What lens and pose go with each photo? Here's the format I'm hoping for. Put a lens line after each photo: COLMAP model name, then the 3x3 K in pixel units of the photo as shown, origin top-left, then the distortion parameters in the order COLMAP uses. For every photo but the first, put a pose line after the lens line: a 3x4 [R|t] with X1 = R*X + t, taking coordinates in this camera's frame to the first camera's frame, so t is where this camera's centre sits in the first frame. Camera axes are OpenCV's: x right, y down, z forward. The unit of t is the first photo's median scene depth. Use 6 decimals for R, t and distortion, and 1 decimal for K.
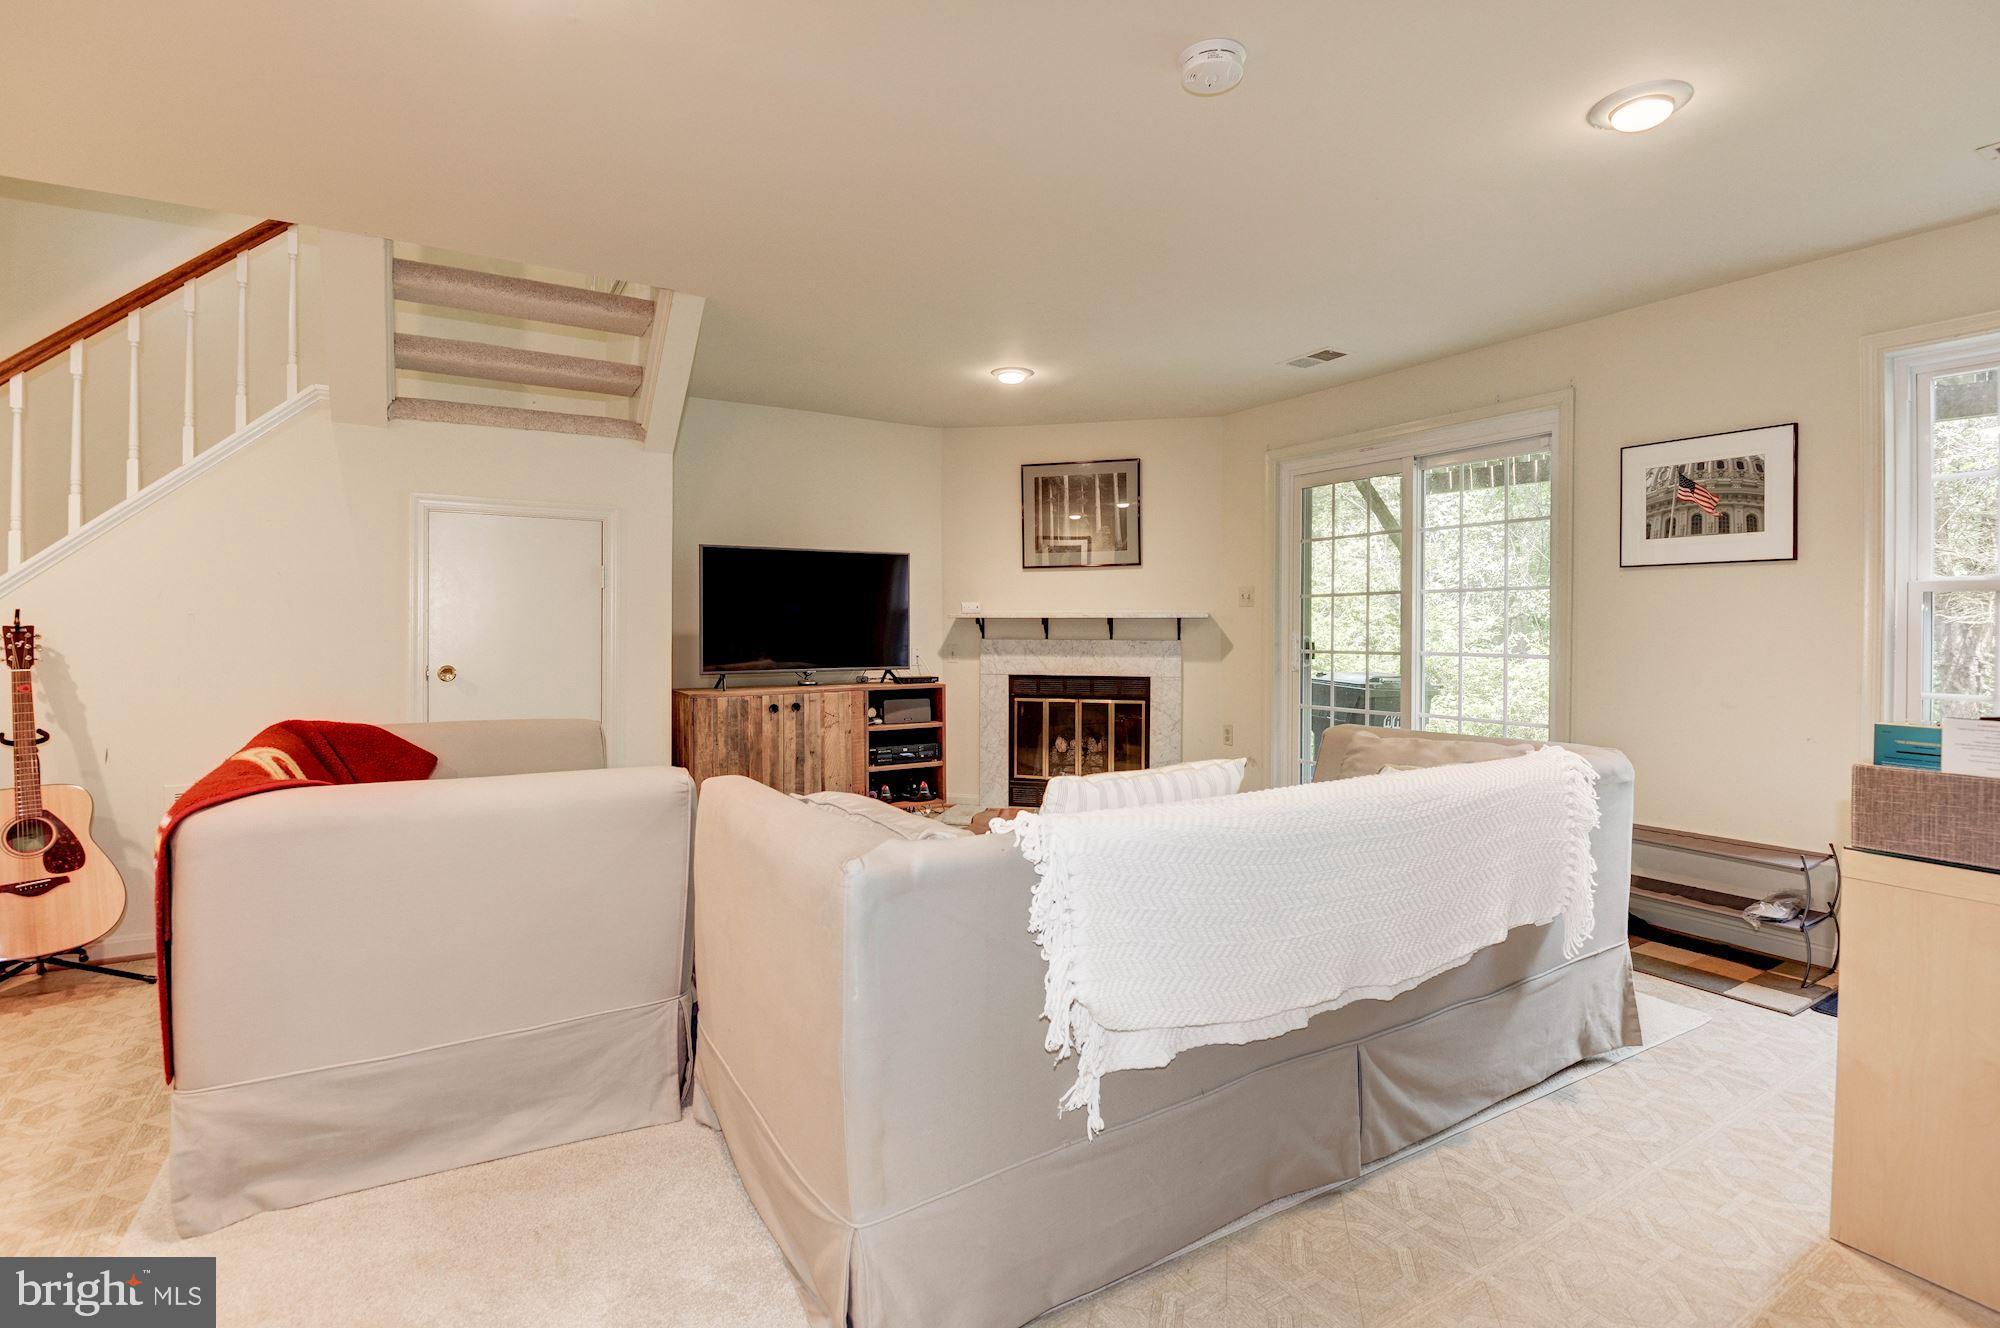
lens RADIAL K [[930.3, 0, 1026.3], [0, 930.3, 644.9], [0, 0, 1]] dist [0.000067, -0.018442]
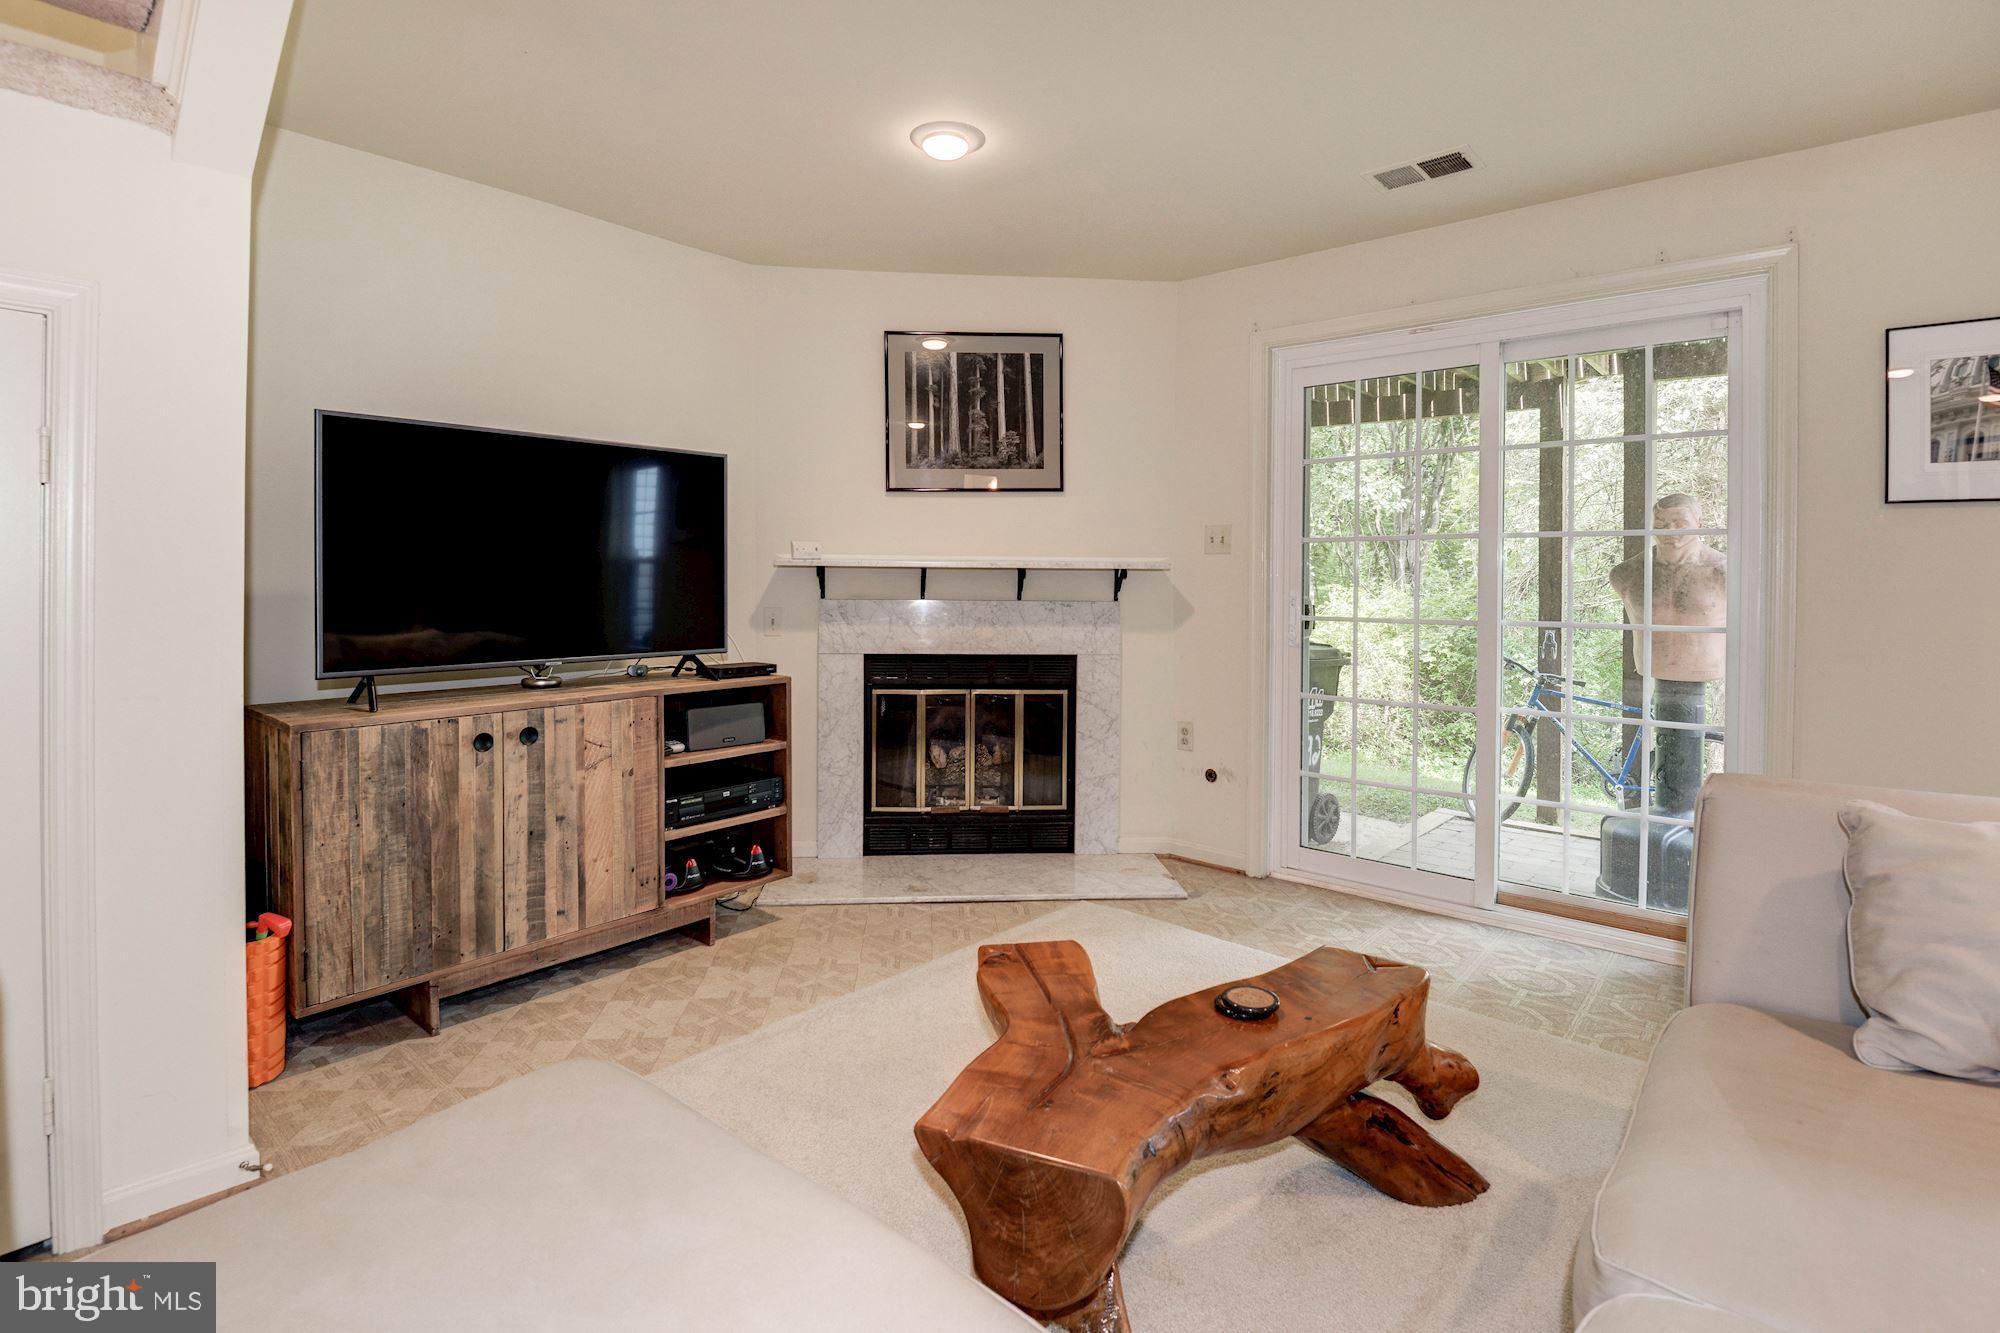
lens RADIAL K [[963.1, 0, 1005.5], [0, 963.1, 599.1], [0, 0, 1]] dist [-0.002202, -0.025964]
pose [[0.958282, -0.000077, 0.285824, -0.131742], [-0.001026, 0.999993, 0.003706, -0.010171], [-0.285822, -0.003845, 0.958275, 0.371673]]
